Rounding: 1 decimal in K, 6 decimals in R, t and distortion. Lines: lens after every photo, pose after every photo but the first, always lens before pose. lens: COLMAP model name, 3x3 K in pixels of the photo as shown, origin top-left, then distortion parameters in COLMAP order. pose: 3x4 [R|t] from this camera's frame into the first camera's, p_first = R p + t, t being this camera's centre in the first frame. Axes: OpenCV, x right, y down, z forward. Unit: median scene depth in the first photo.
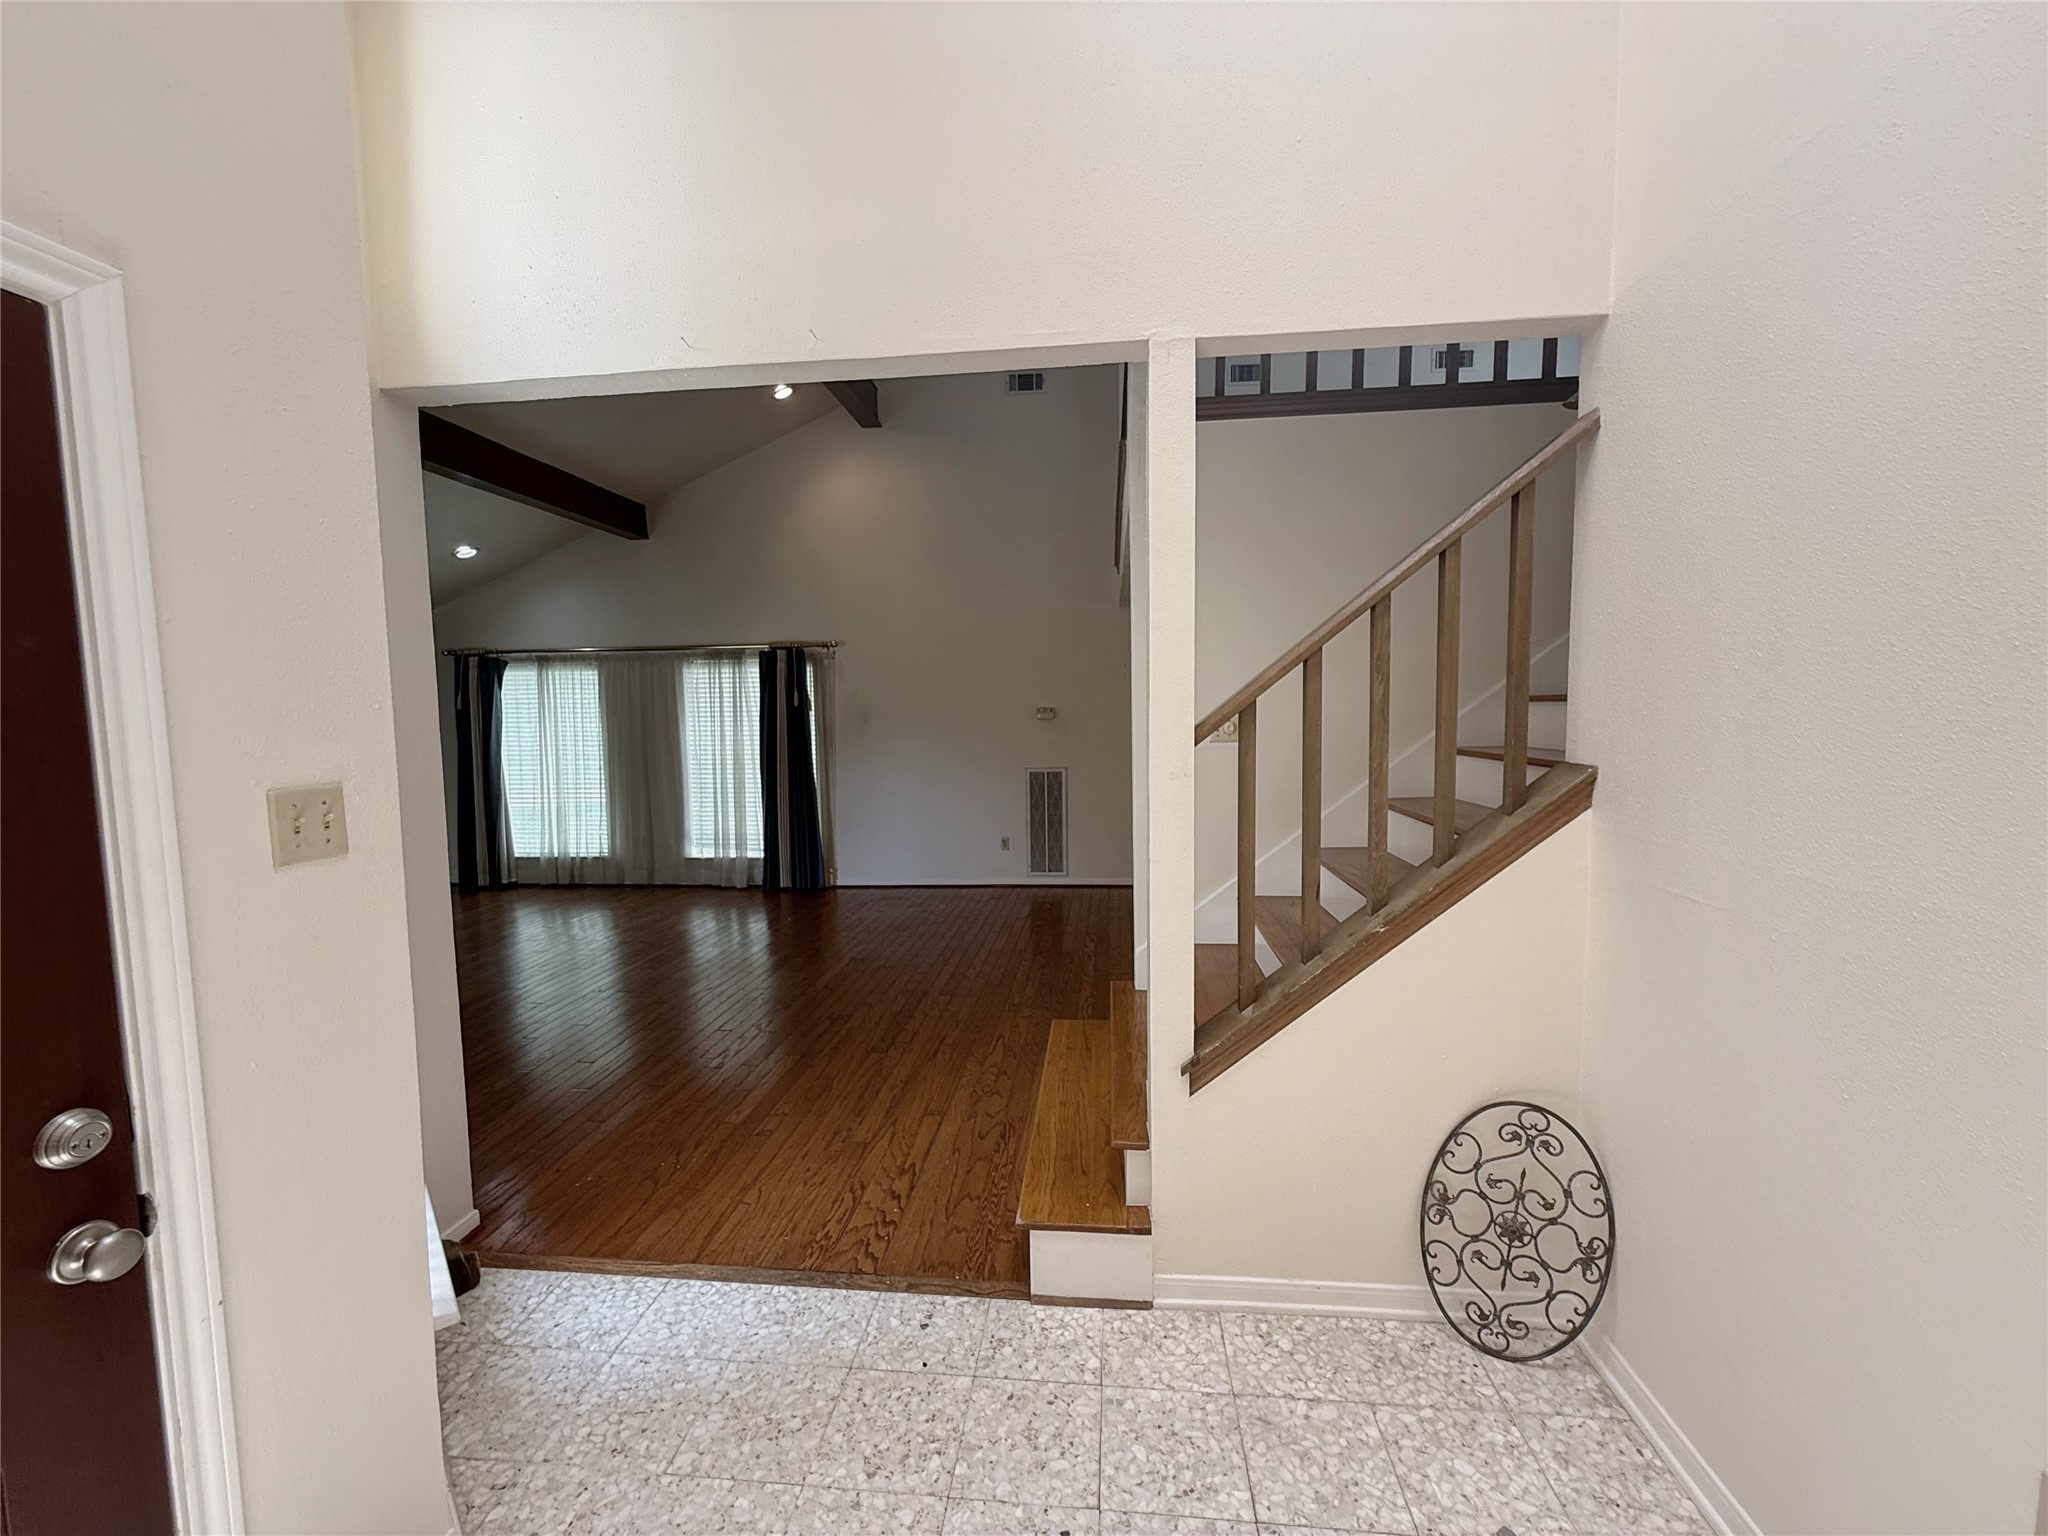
lens RADIAL K [[818.3, 0, 1032.5], [0, 818.3, 770.4], [0, 0, 1]] dist [0.000513, -0.000027]
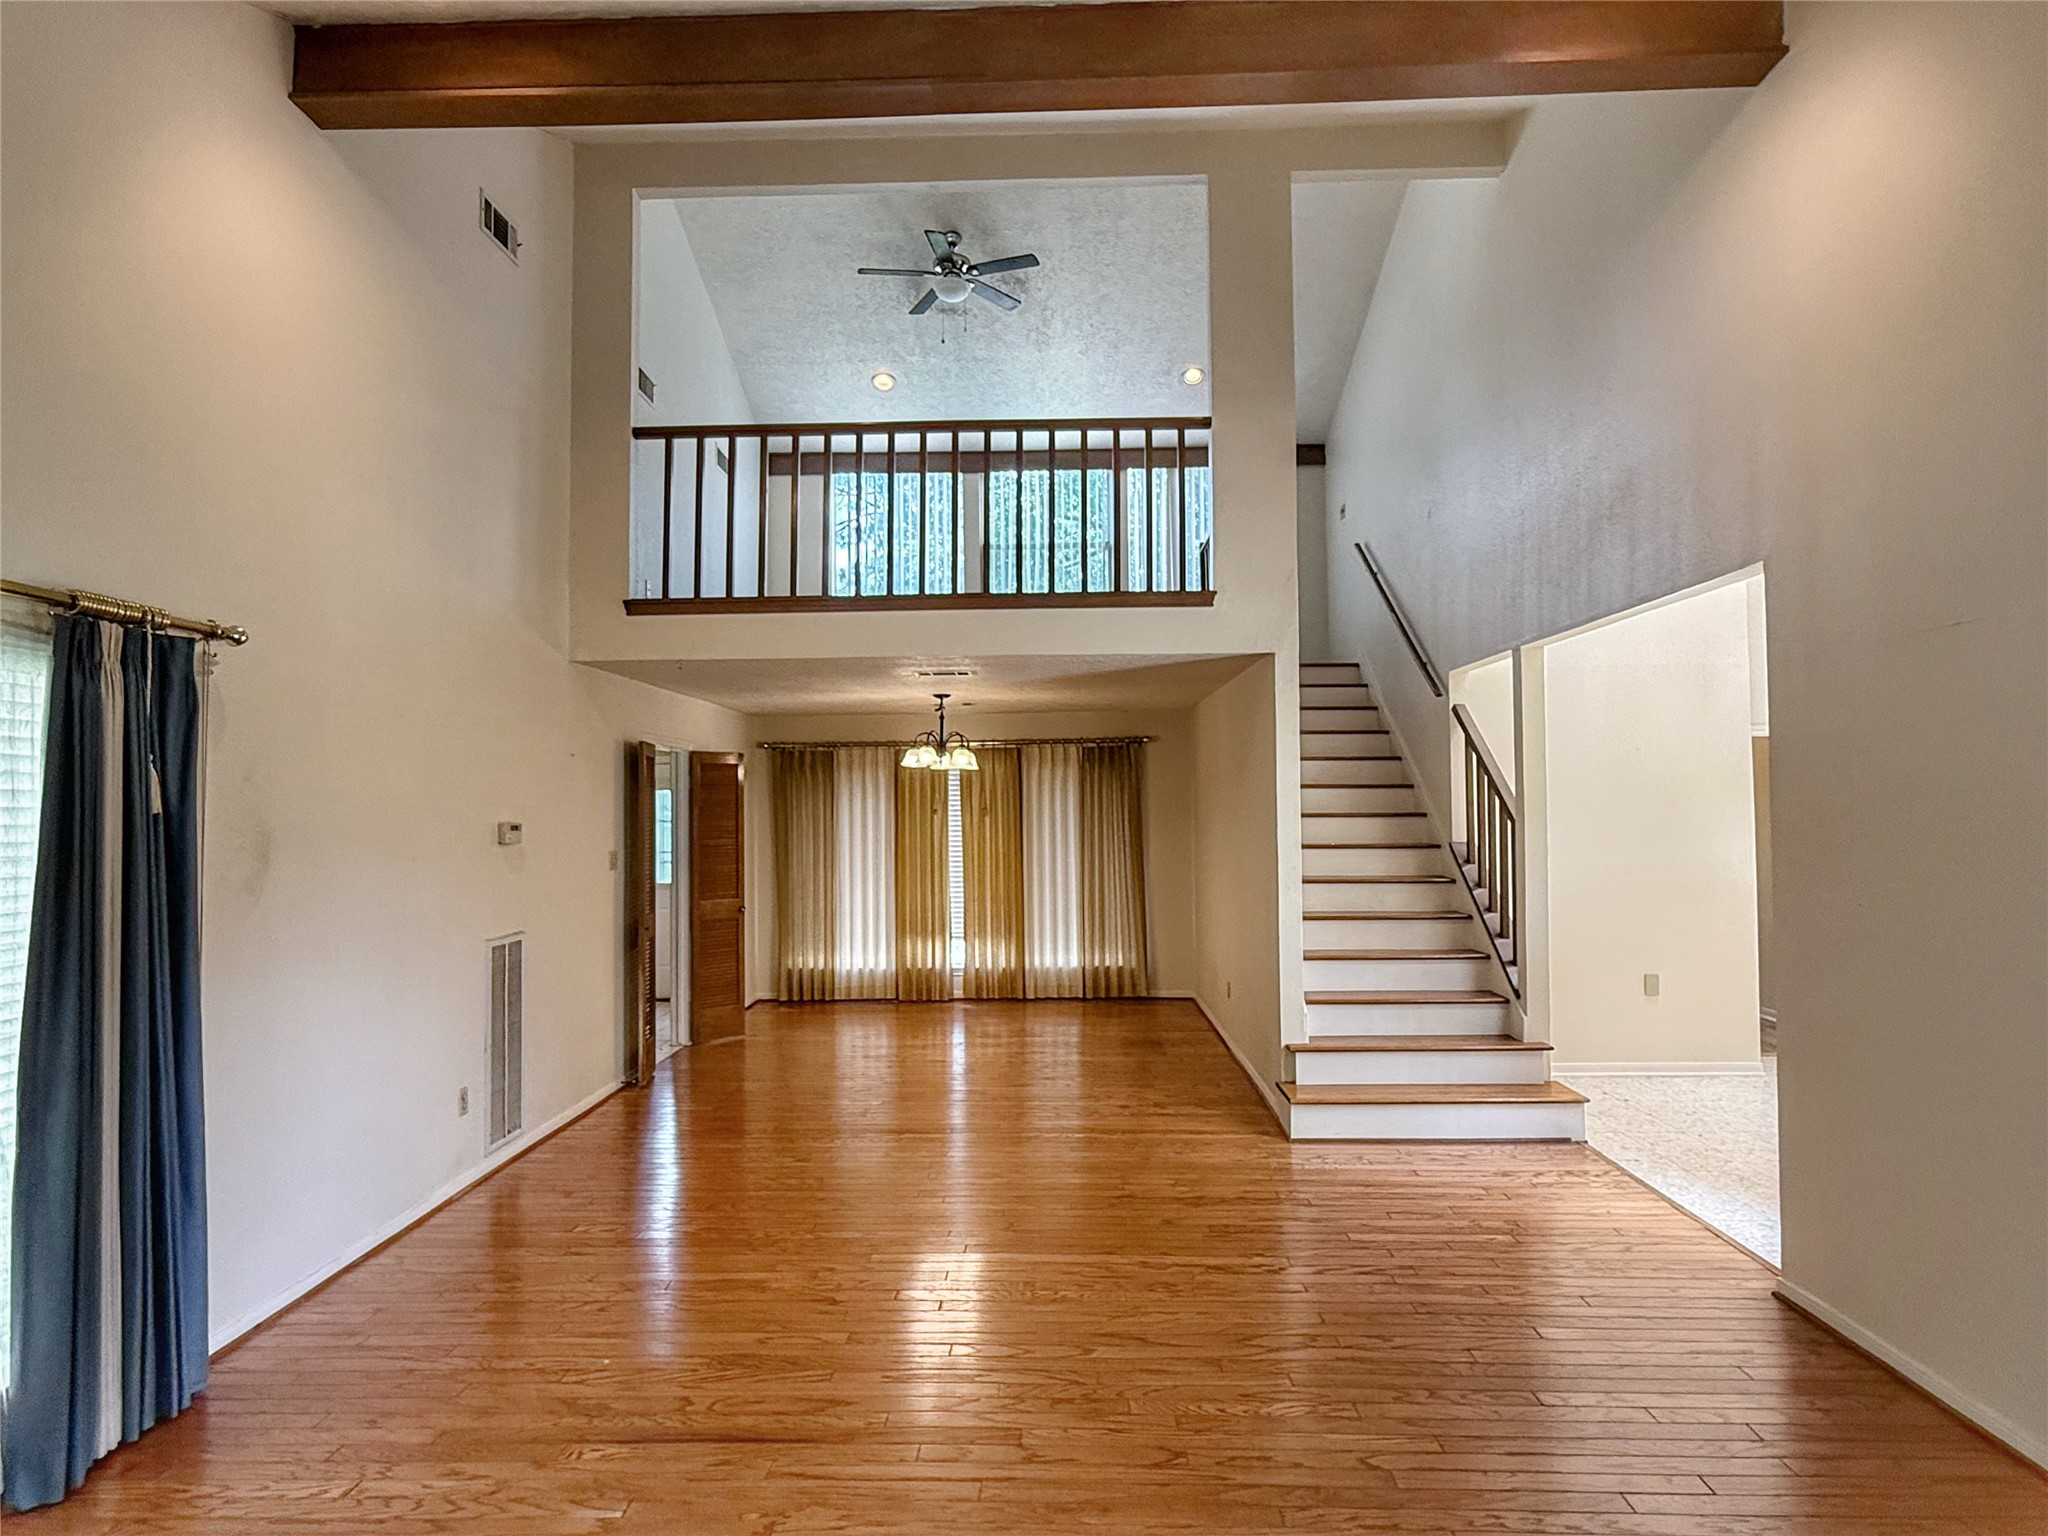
lens RADIAL K [[1122.2, 0, 1027.1], [0, 1122.2, 775.0], [0, 0, 1]] dist [0.000809, -0.000217]
pose [[-0.064313, 0.049160, 0.996718, -0.721053], [0.083381, 0.995558, -0.043723, -0.046026], [-0.994440, 0.080295, -0.068126, 0.691182]]
